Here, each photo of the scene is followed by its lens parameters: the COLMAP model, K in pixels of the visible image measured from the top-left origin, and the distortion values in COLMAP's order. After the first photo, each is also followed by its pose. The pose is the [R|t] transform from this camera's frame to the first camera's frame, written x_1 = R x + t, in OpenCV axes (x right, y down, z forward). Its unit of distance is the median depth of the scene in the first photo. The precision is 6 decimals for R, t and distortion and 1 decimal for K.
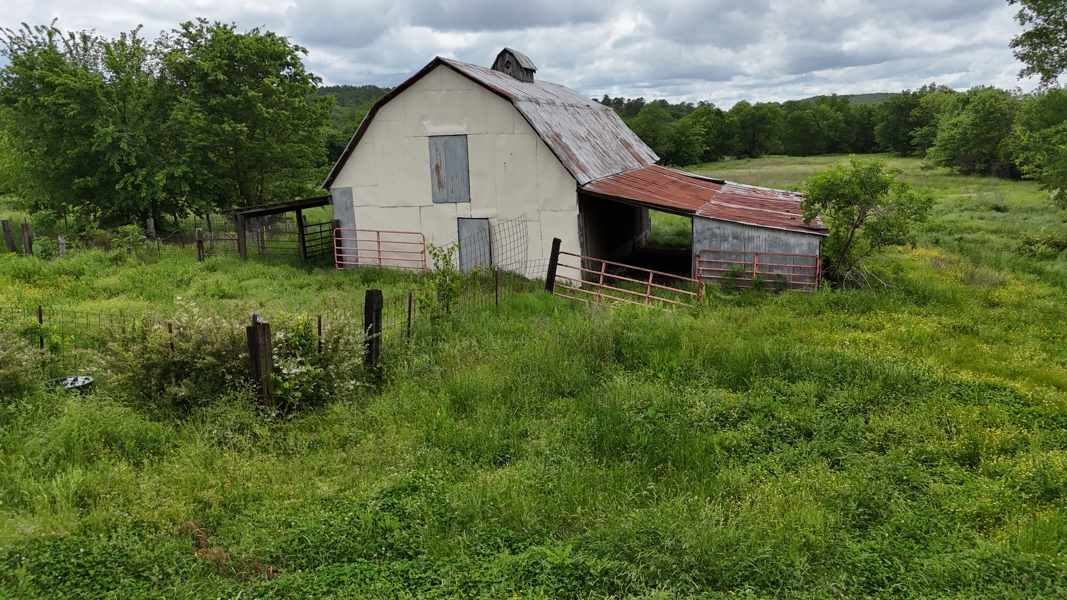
lens RADIAL K [[771.0, 0, 535.7], [0, 771.0, 306.2], [0, 0, 1]] dist [0.077621, -0.081691]
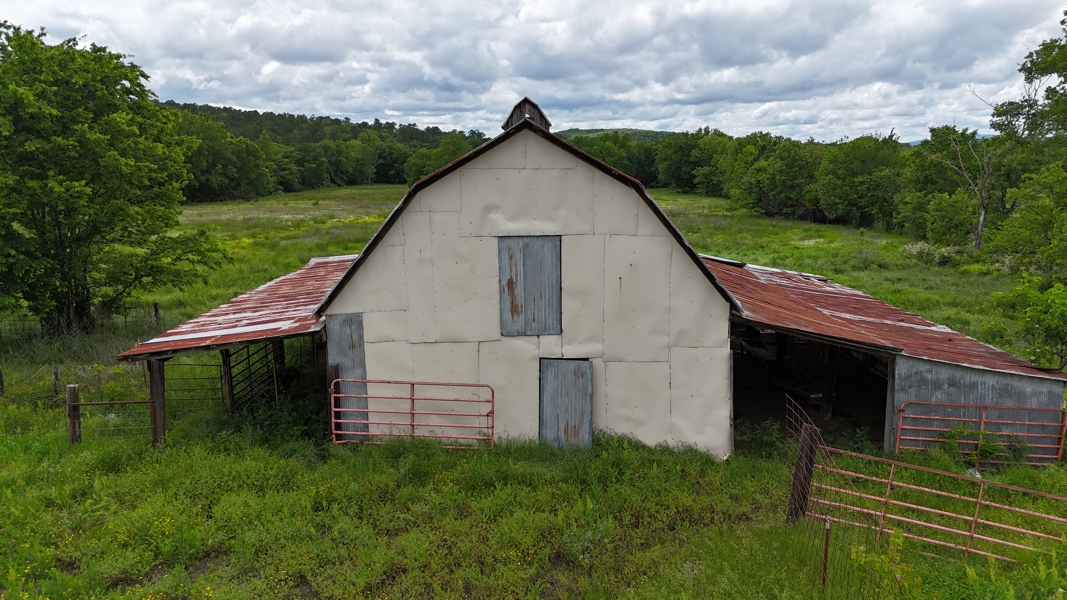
lens RADIAL K [[771.0, 0, 526.3], [0, 771.0, 295.2], [0, 0, 1]] dist [0.077621, -0.081691]
pose [[0.958409, -0.023085, 0.284463, -0.285860], [0.035075, 0.998695, -0.037125, -0.138966], [-0.283235, 0.045558, 0.957968, 0.363231]]
